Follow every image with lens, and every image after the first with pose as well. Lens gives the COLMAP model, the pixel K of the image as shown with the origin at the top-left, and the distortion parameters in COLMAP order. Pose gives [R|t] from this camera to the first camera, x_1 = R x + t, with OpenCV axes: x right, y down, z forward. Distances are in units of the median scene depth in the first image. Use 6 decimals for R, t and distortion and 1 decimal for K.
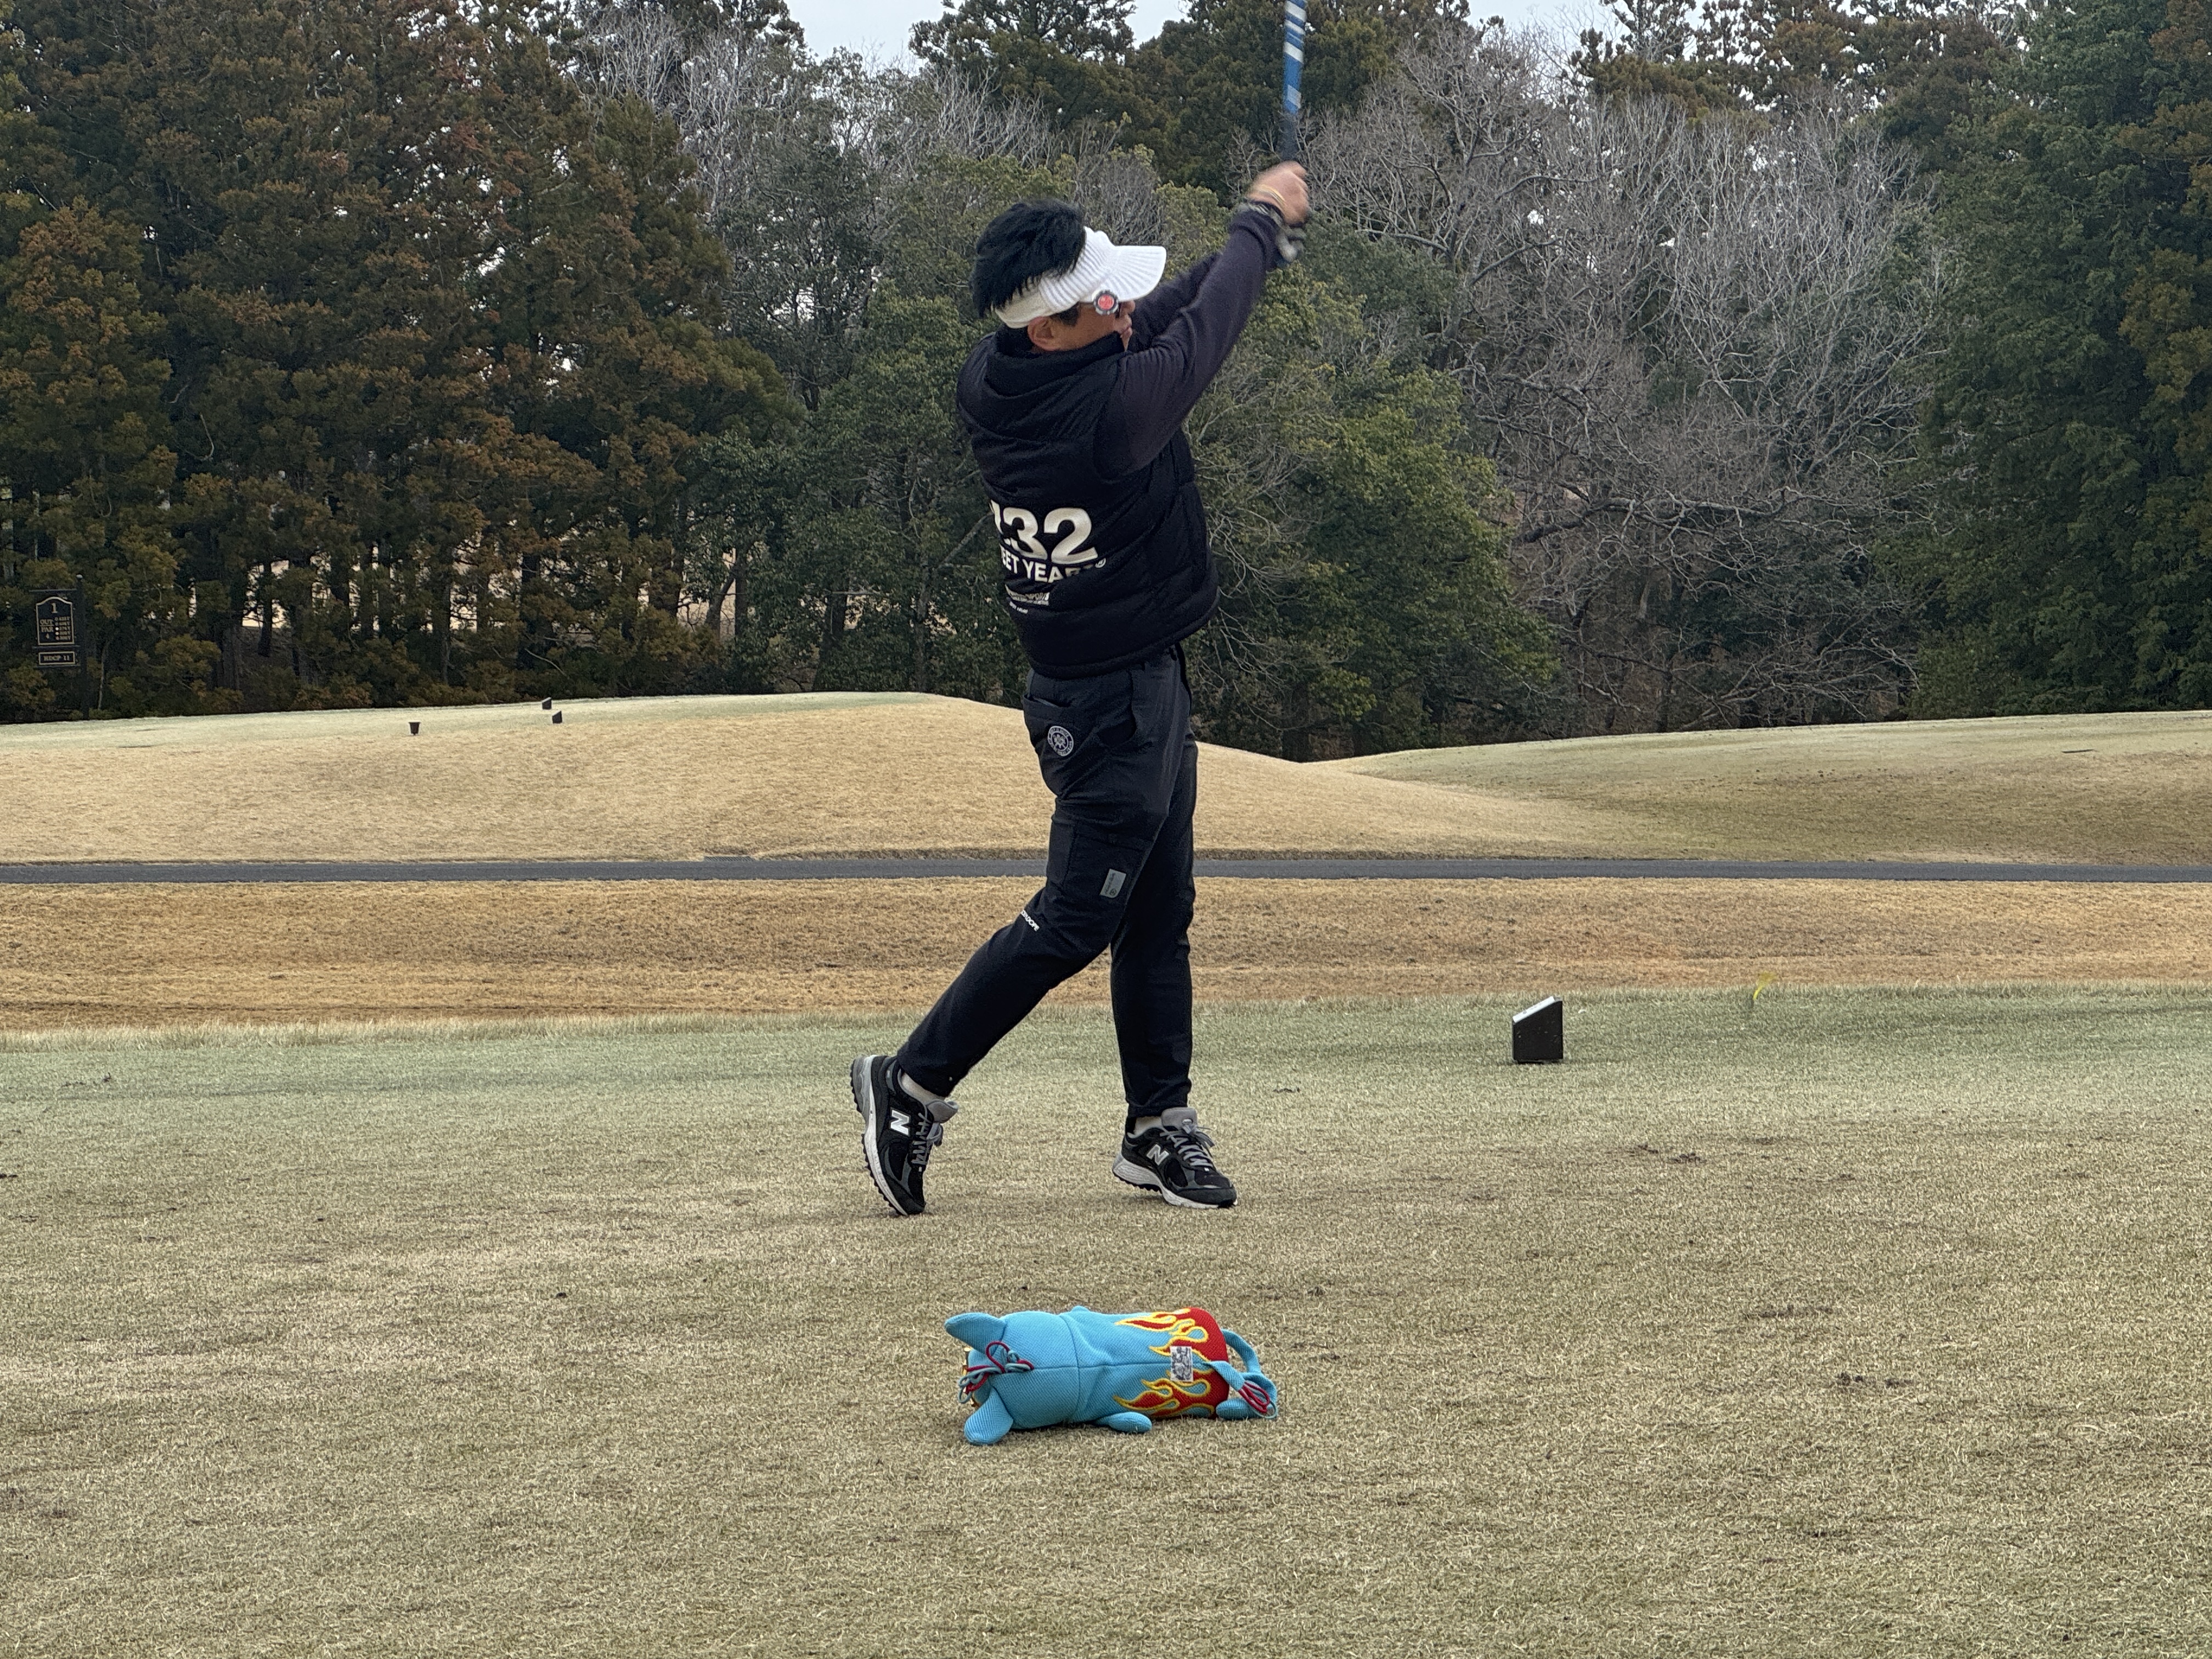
lens RADIAL K [[5515.0, 0, 1090.0], [0, 5515.0, 825.4], [0, 0, 1]] dist [-0.316365, 10.108184]
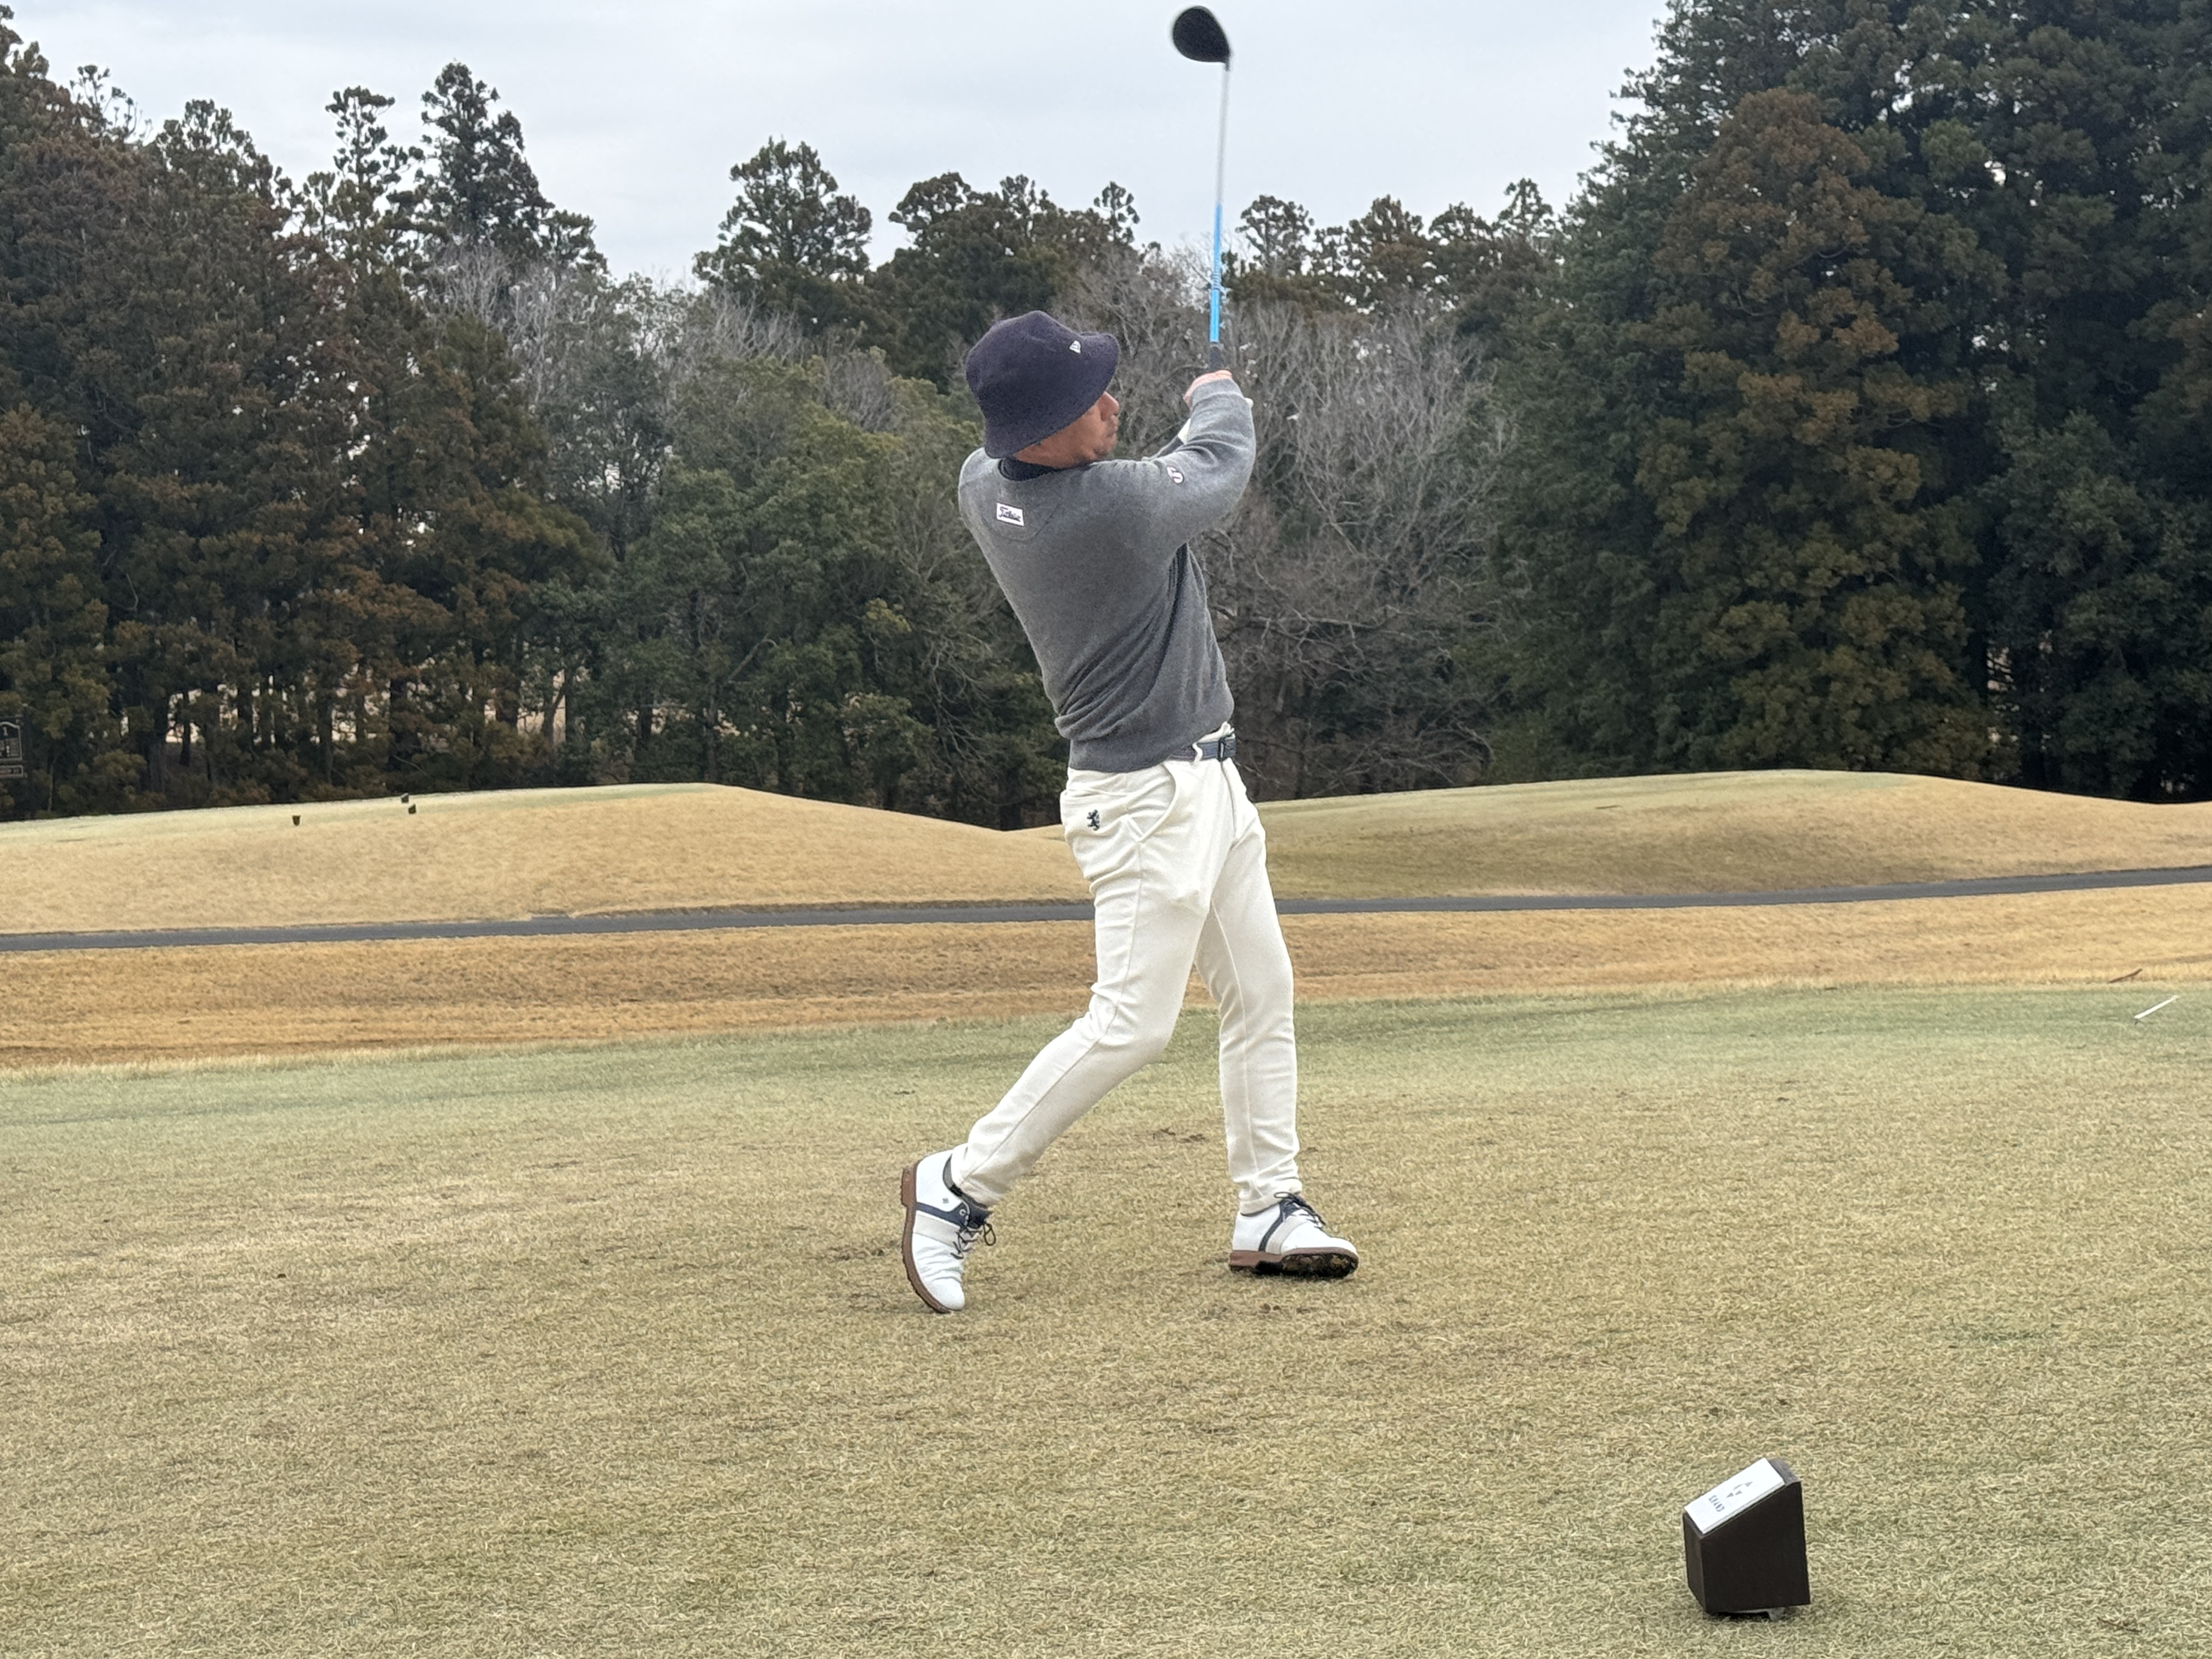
lens RADIAL K [[4319.2, 0, 1127.4], [0, 4319.2, 856.2], [0, 0, 1]] dist [0.144063, 0.088179]
pose [[0.997779, -0.024825, 0.061807, 0.002974], [0.025158, 0.999673, -0.004615, -0.000099], [-0.061672, 0.006160, 0.998077, -0.000588]]
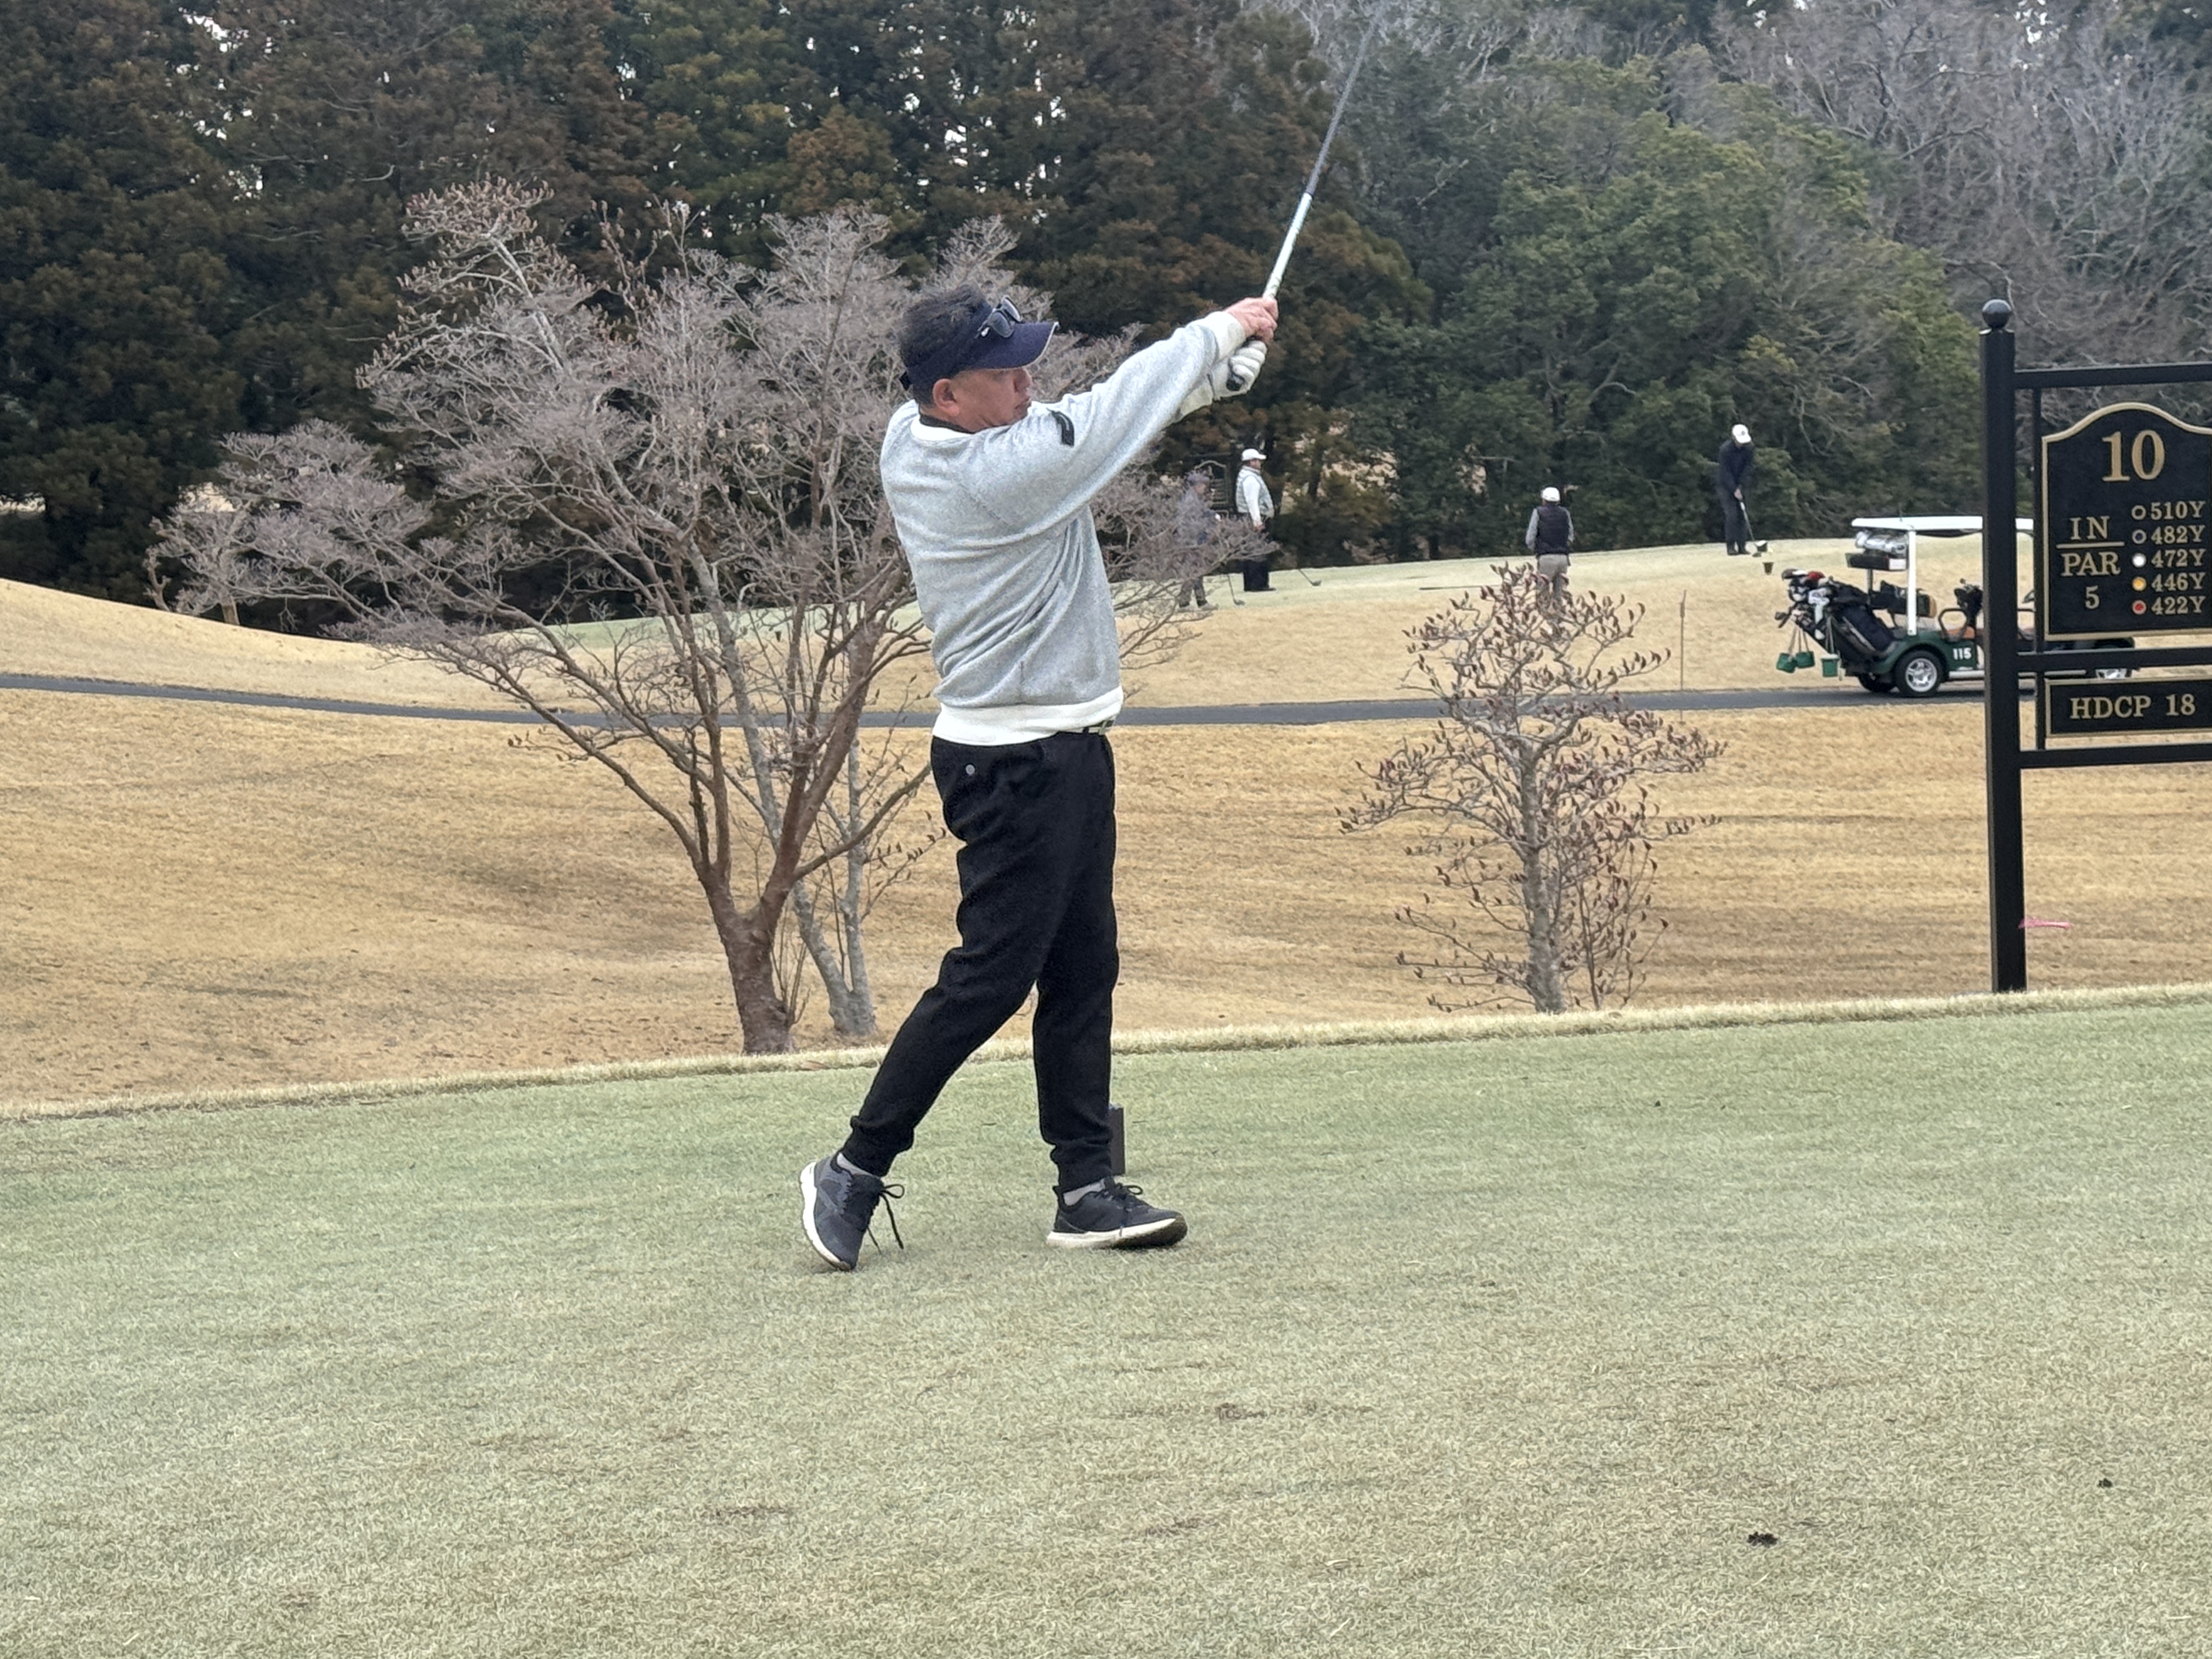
lens RADIAL K [[4908.8, 0, 1092.0], [0, 4908.8, 912.7], [0, 0, 1]] dist [0.144093, 0.161464]
pose [[0.998675, -0.019604, 0.047572, -0.179516], [0.017448, 0.998820, 0.045315, 0.003352], [-0.048404, -0.044425, 0.997839, 0.010635]]
